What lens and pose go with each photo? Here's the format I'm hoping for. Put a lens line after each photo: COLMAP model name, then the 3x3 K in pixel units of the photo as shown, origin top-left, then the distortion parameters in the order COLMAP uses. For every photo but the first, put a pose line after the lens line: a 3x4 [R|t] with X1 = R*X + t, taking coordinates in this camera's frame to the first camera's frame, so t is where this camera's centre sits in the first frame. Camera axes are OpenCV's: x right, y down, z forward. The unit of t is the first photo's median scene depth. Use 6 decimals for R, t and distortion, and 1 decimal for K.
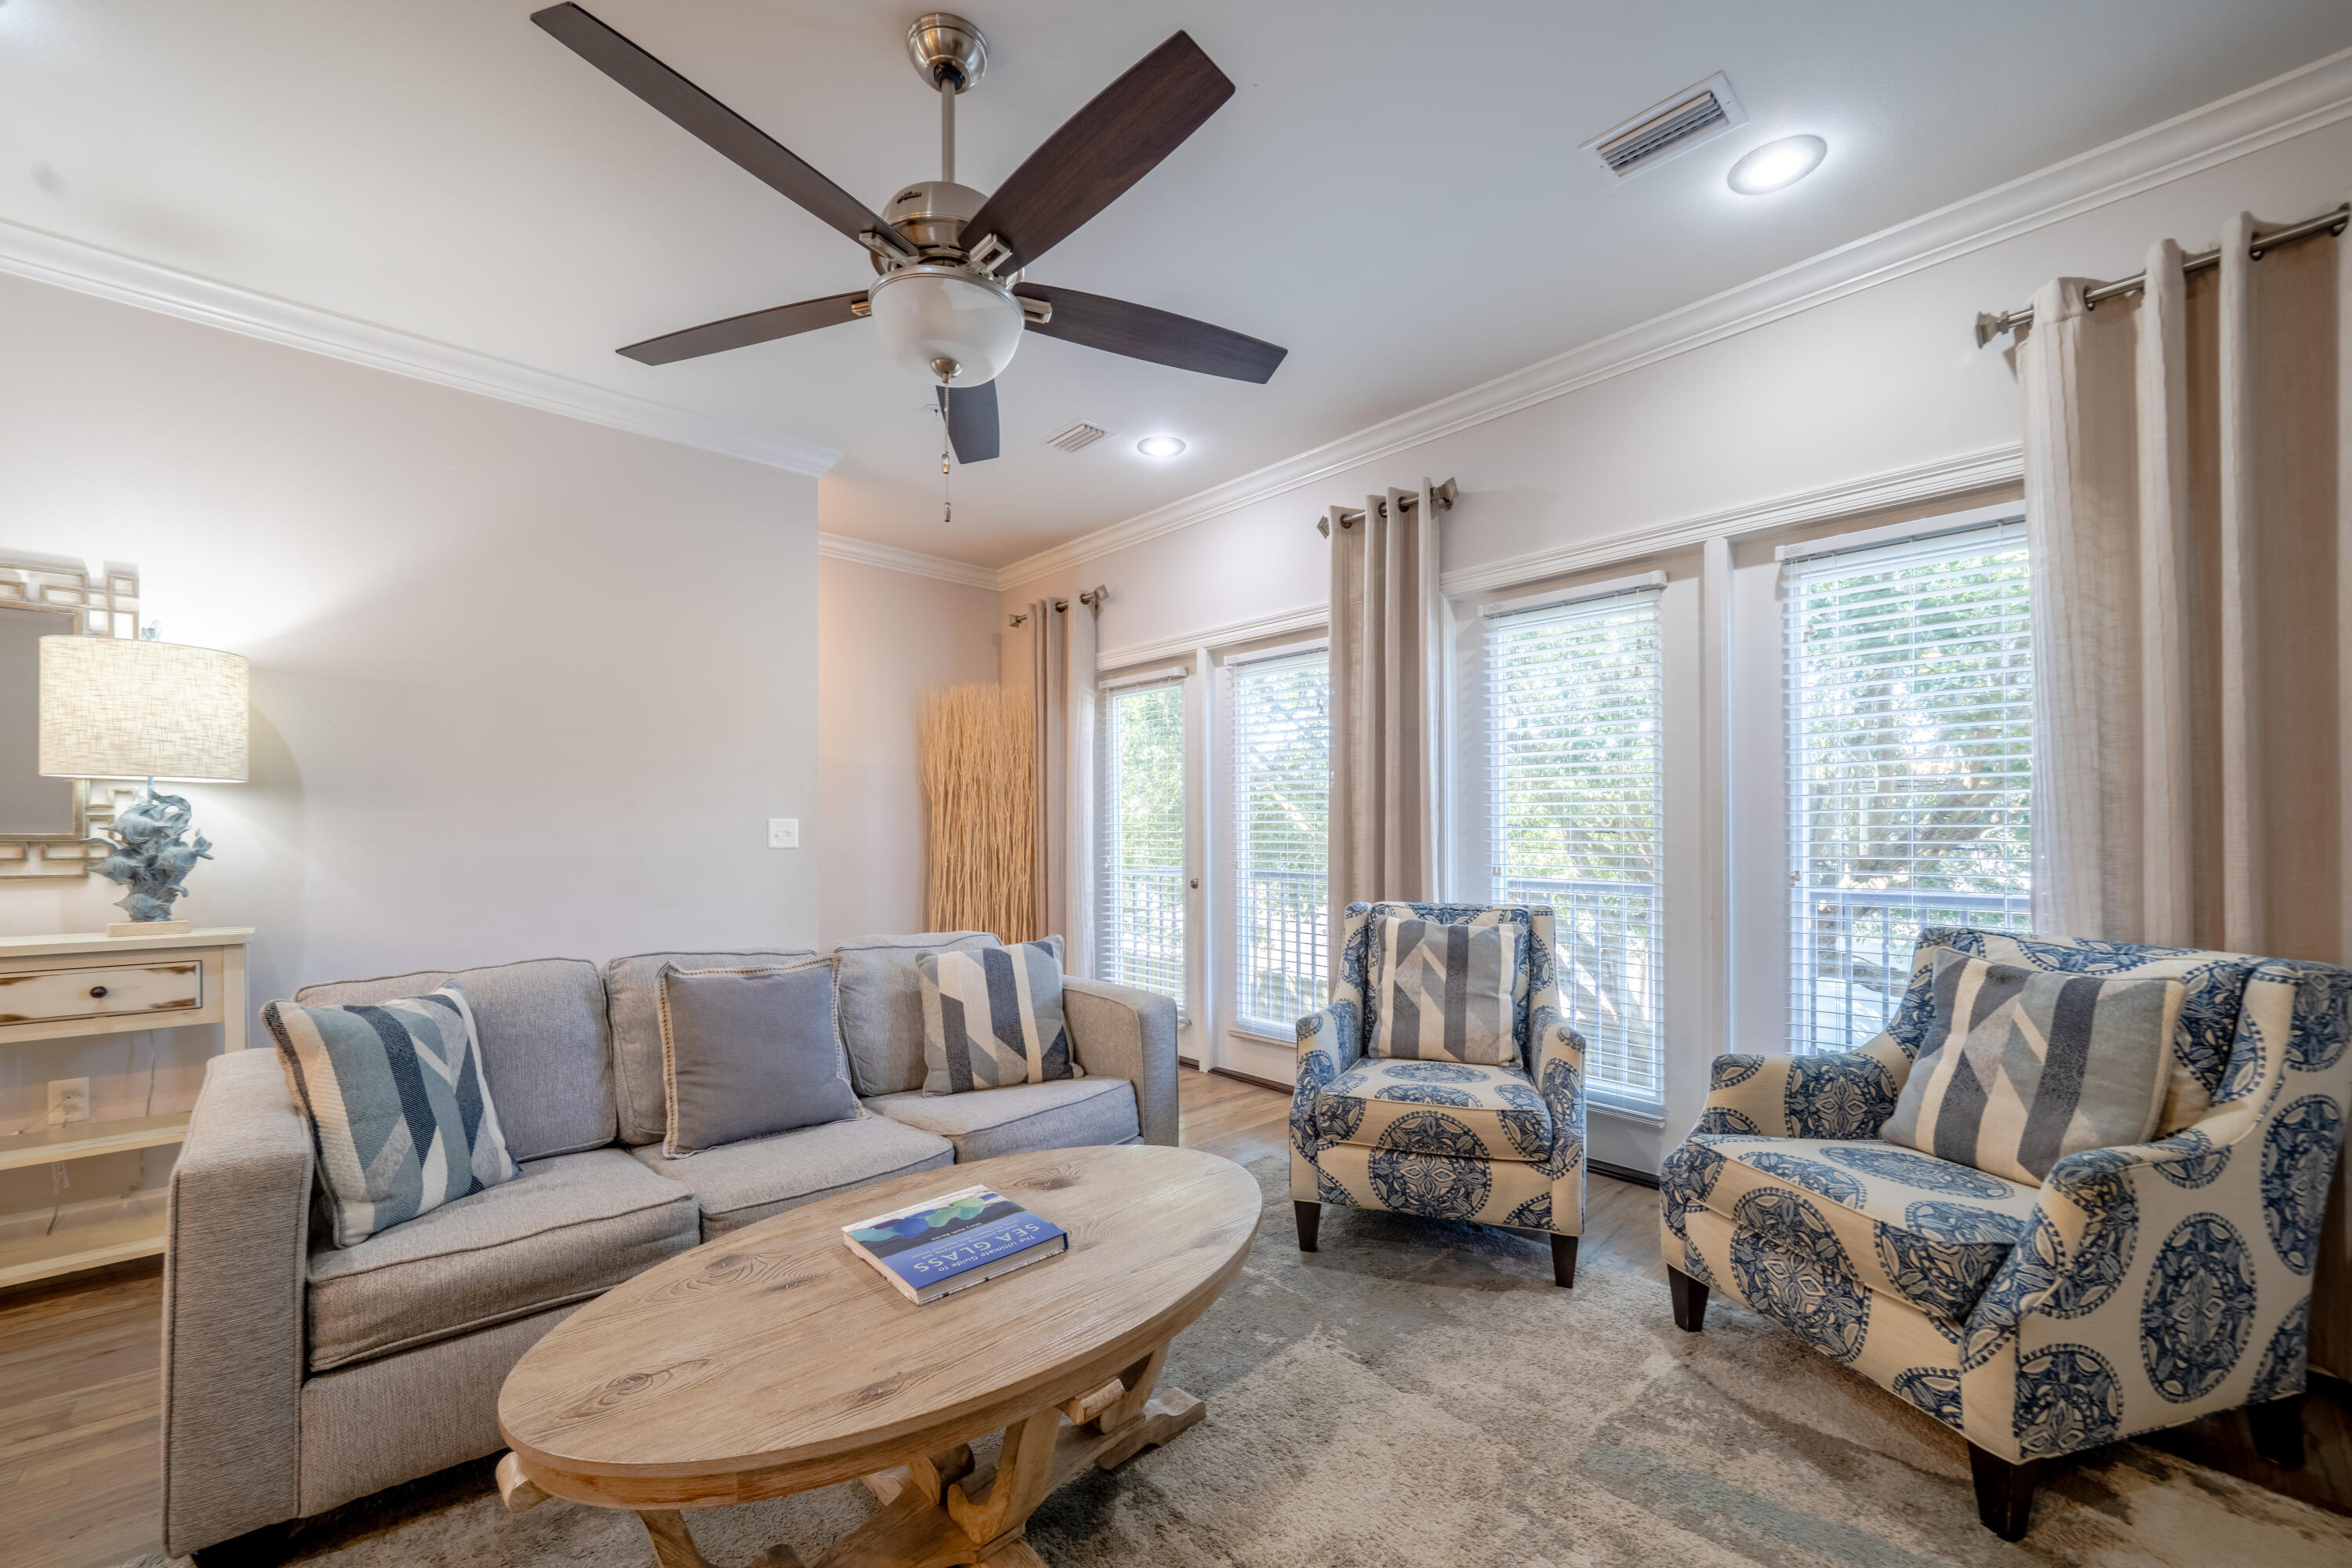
lens RADIAL K [[945.7, 0, 1164.8], [0, 945.7, 827.5], [0, 0, 1]] dist [-0.008127, -0.000426]
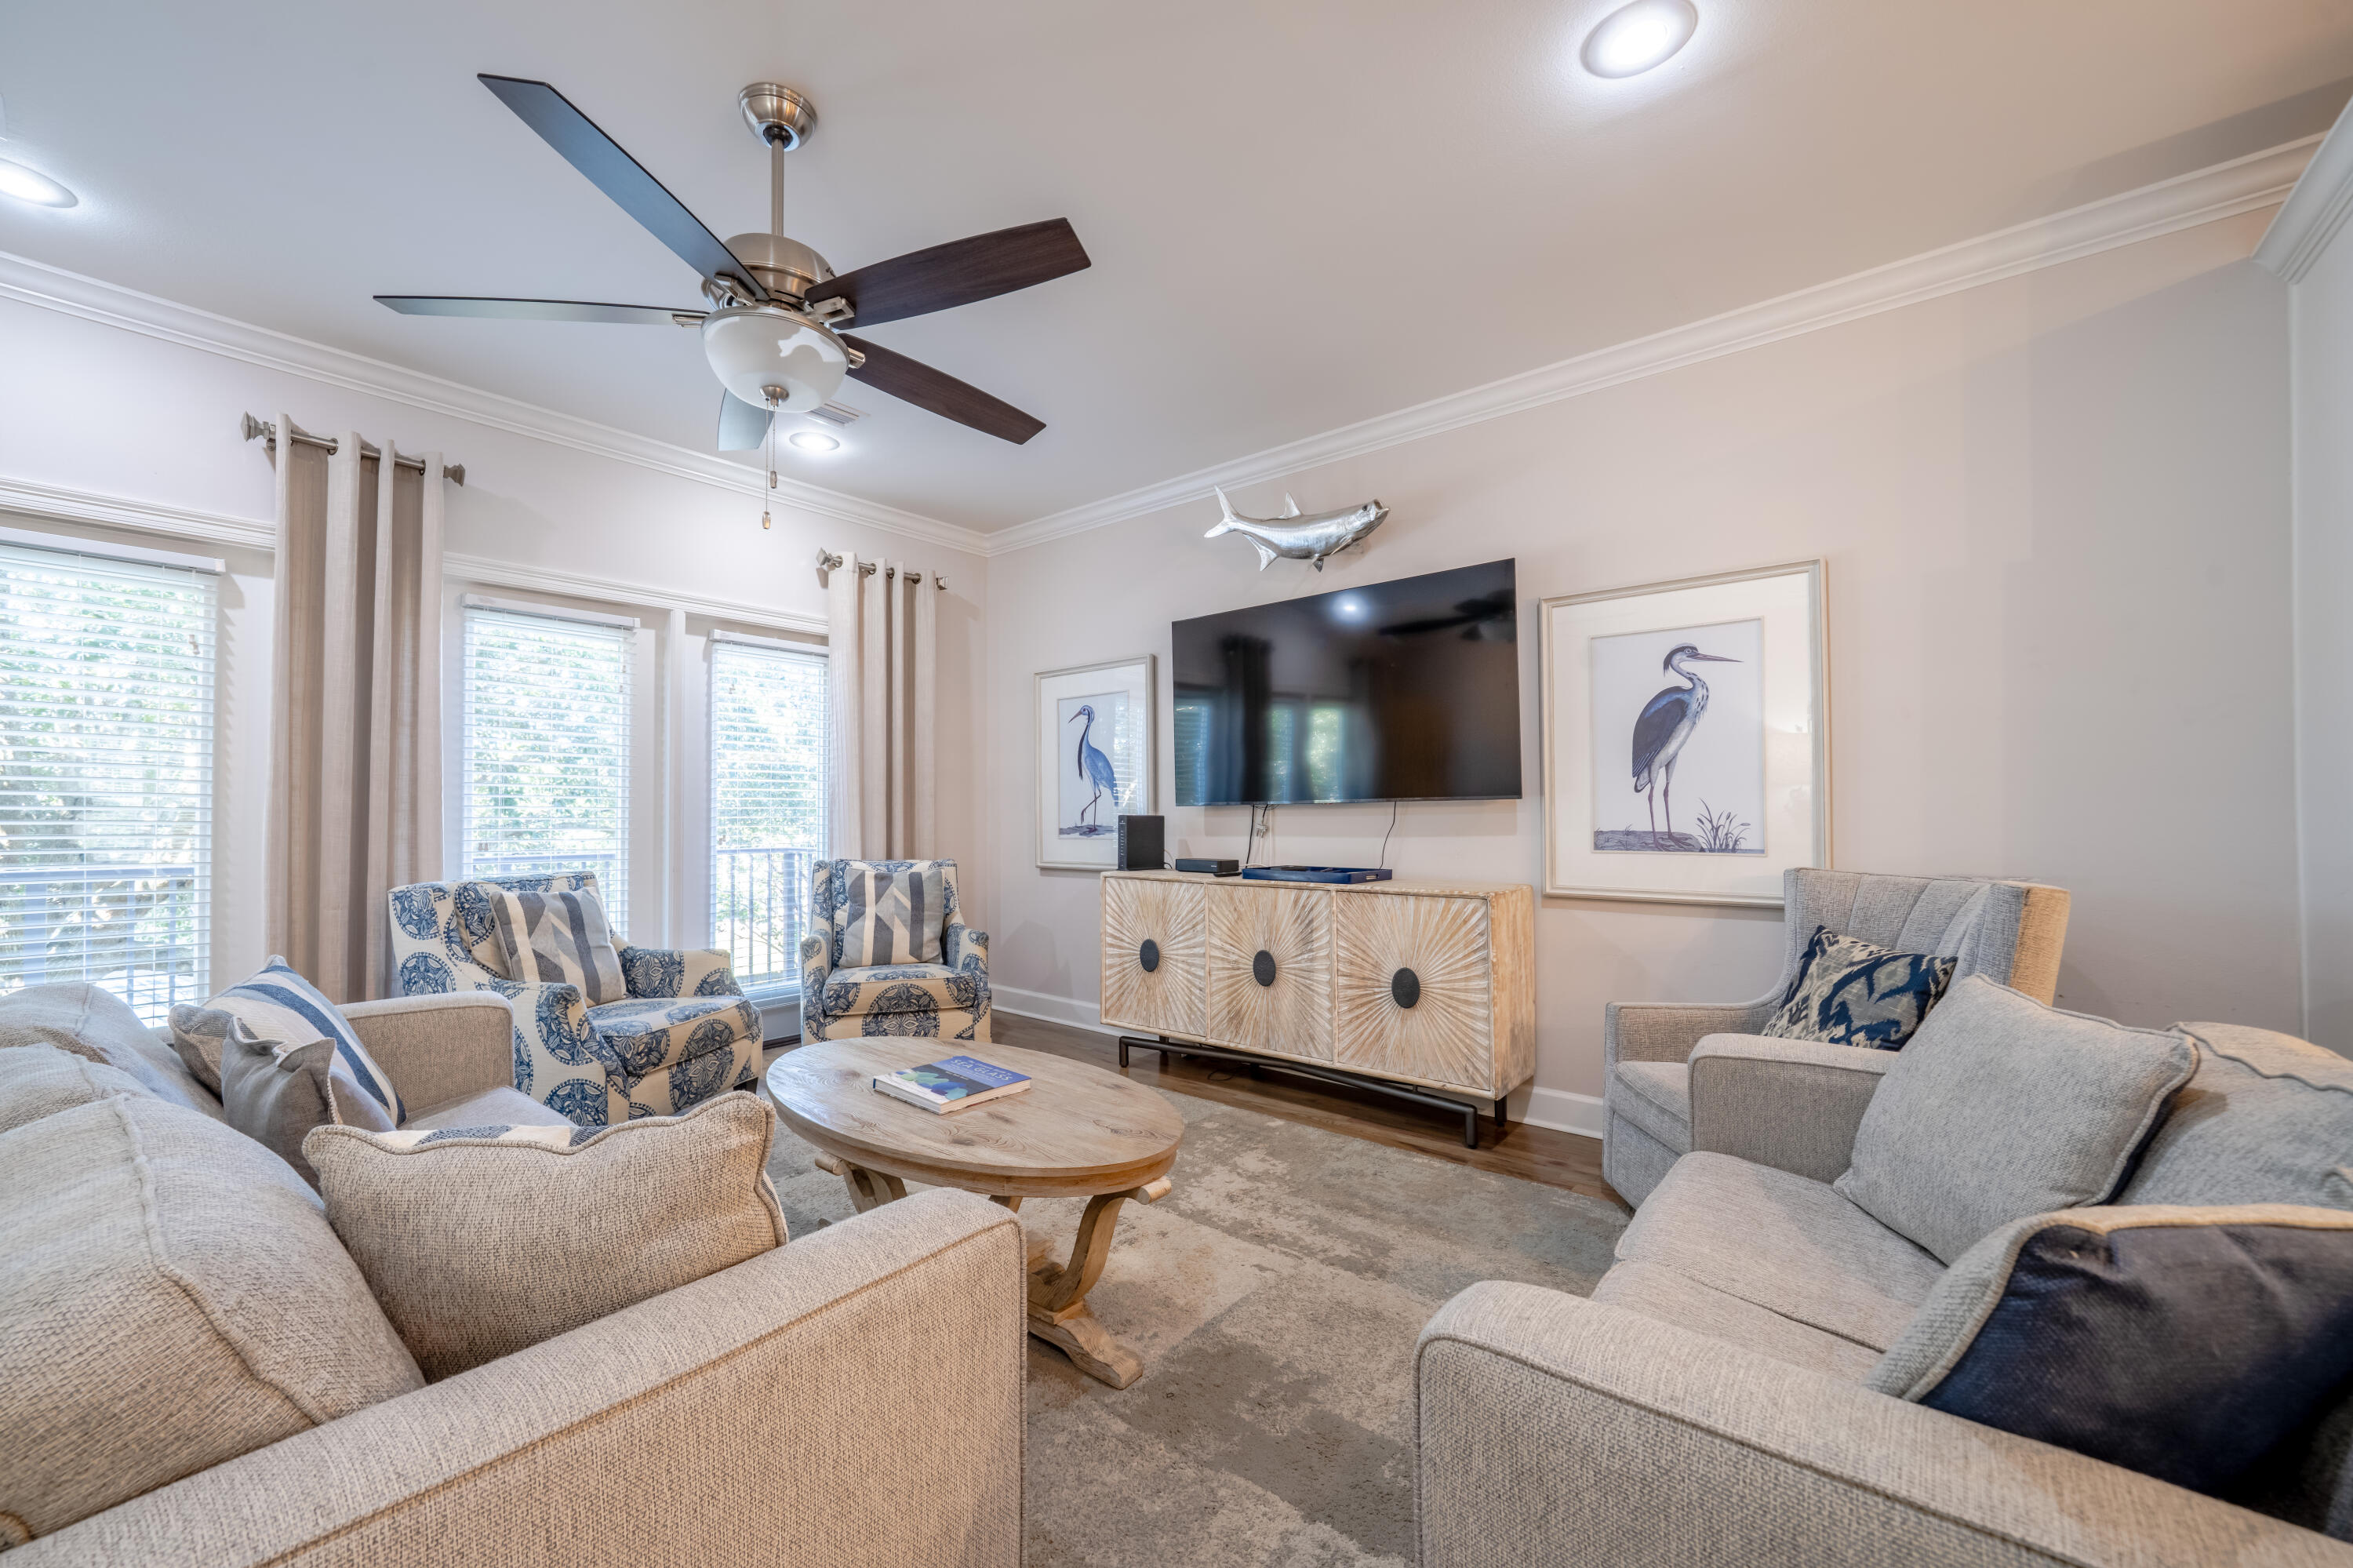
lens RADIAL K [[907.5, 0, 1118.0], [0, 907.5, 795.2], [0, 0, 1]] dist [-0.012389, 0.000246]
pose [[-0.100293, 0.018136, 0.994793, -1.037057], [-0.005658, 0.999807, -0.018798, 0.003769], [-0.994942, -0.007514, -0.100171, 0.546446]]
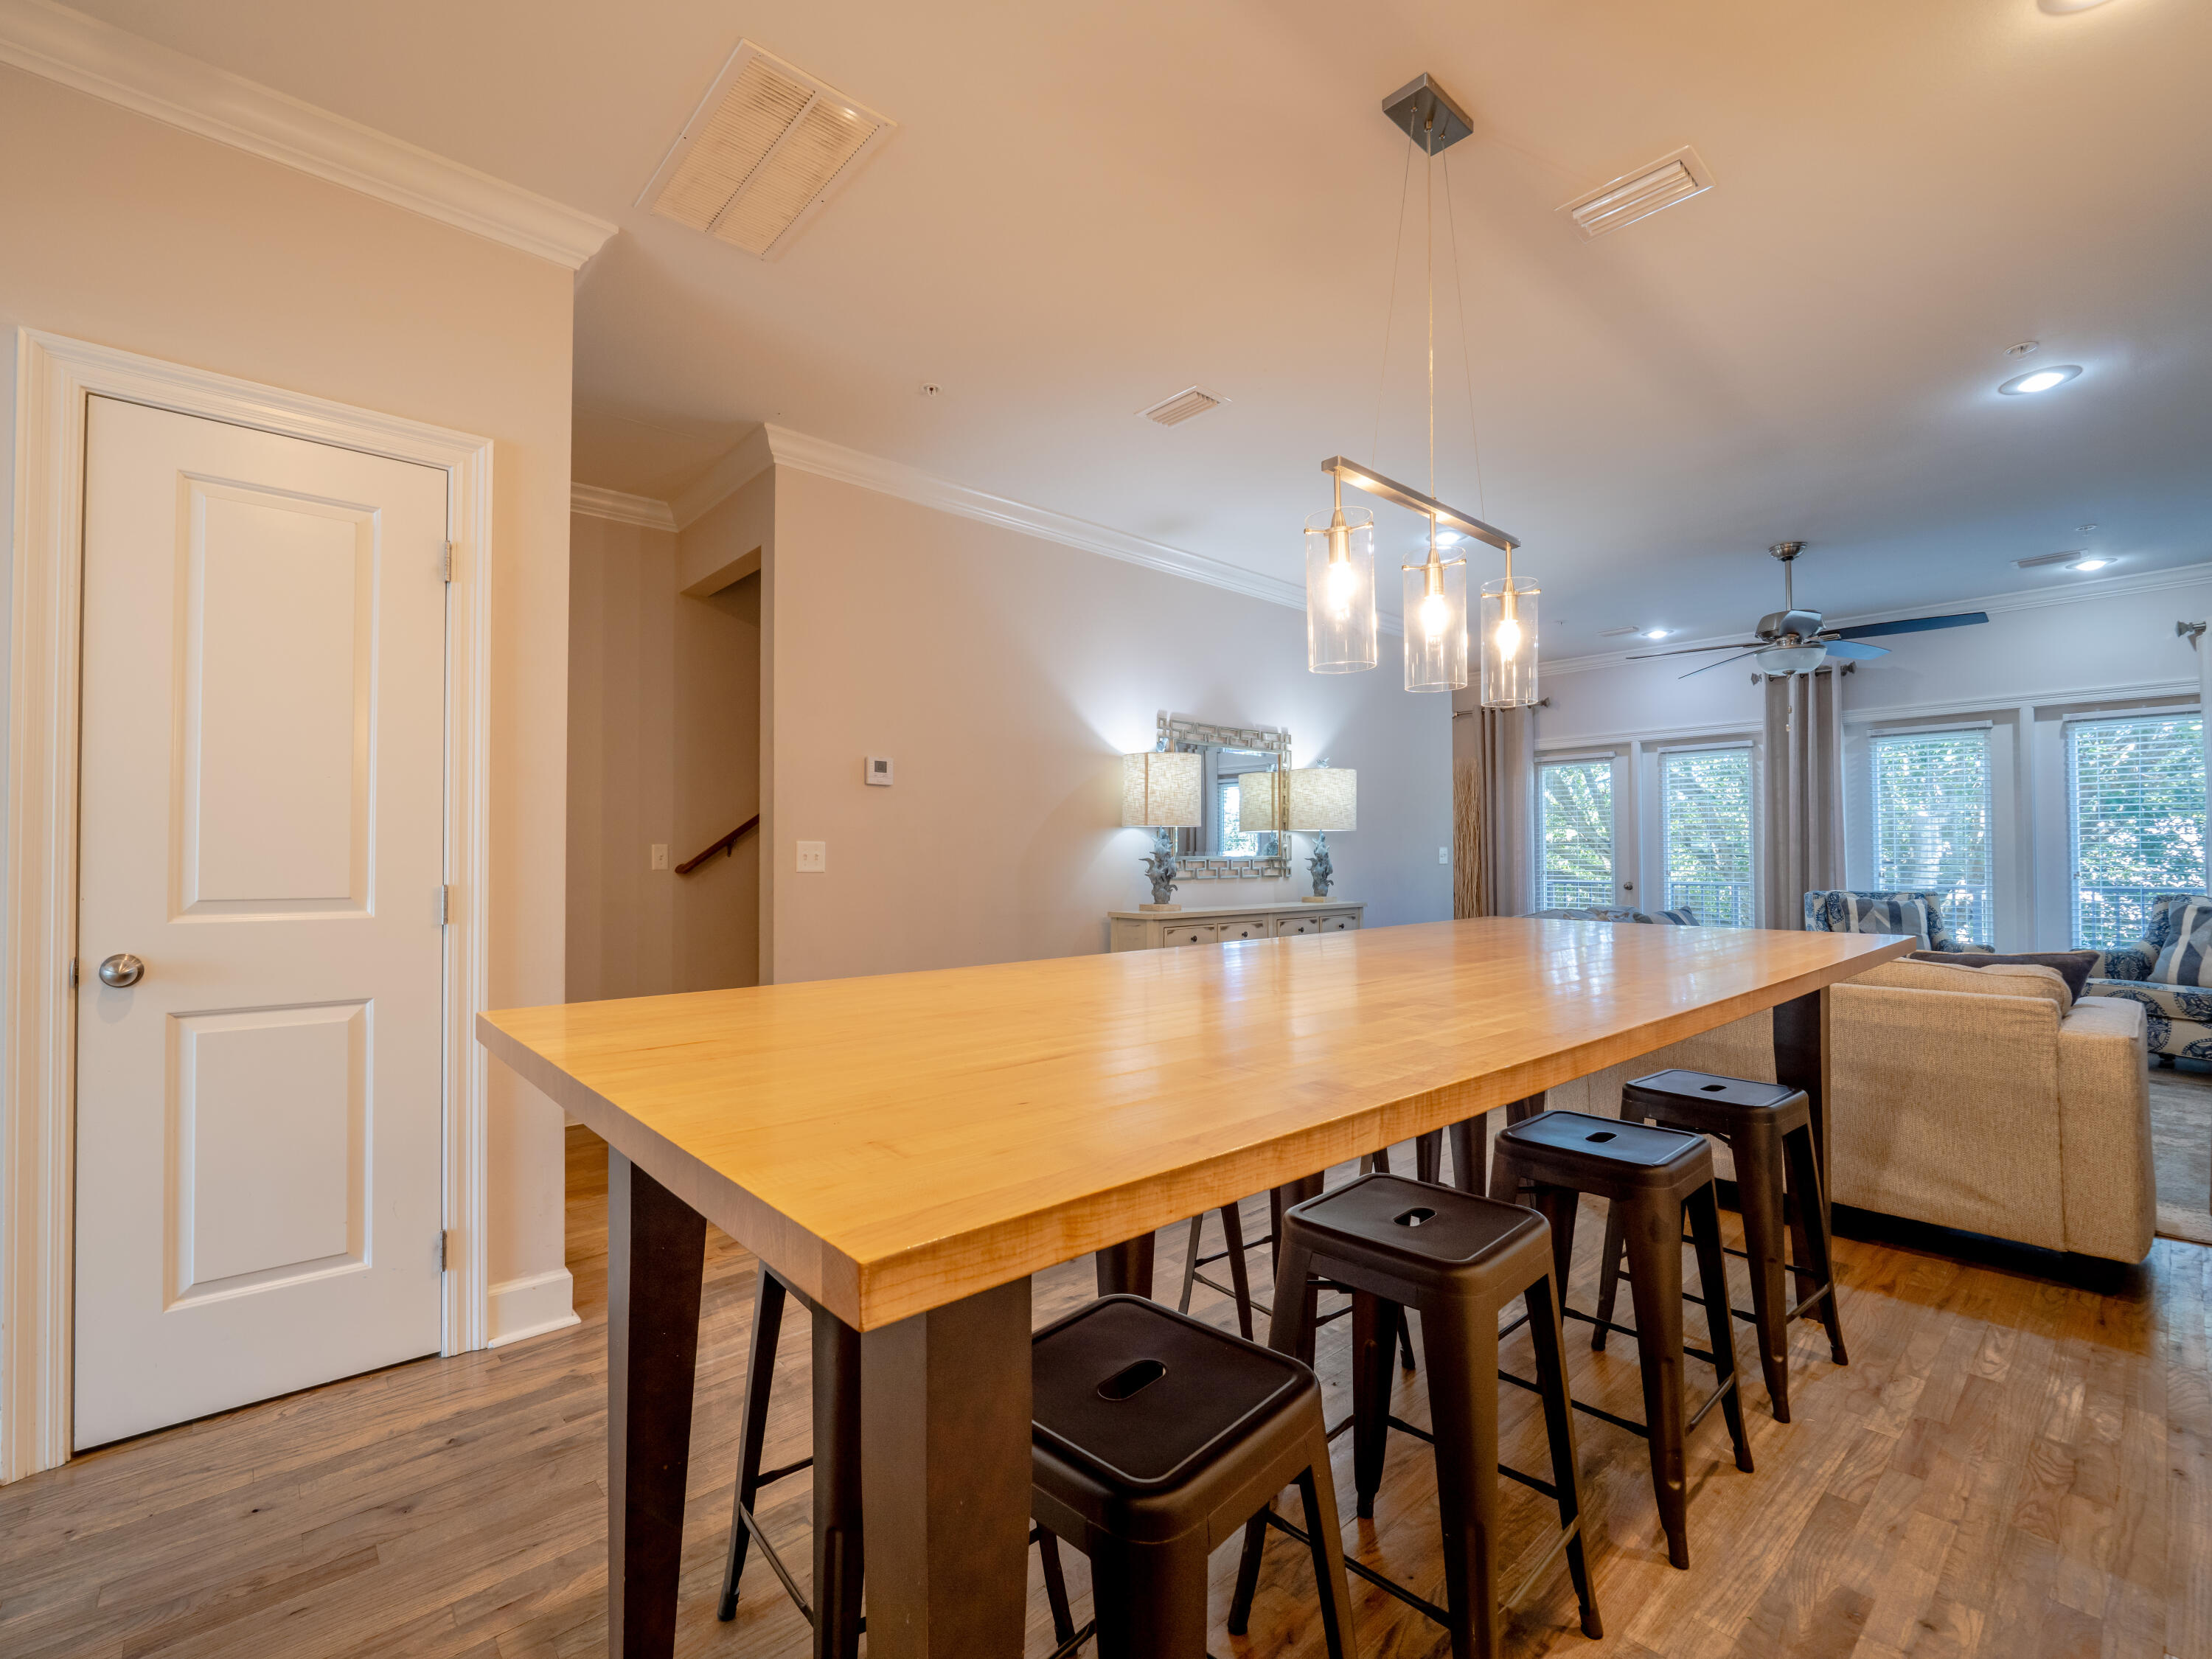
lens RADIAL K [[982.3, 0, 1090.8], [0, 982.3, 841.7], [0, 0, 1]] dist [-0.010068, 0.001366]
pose [[0.999824, -0.003662, -0.018389, -1.628593], [0.003494, 0.999952, -0.009170, -0.008146], [0.018421, 0.009104, 0.999789, -1.317045]]
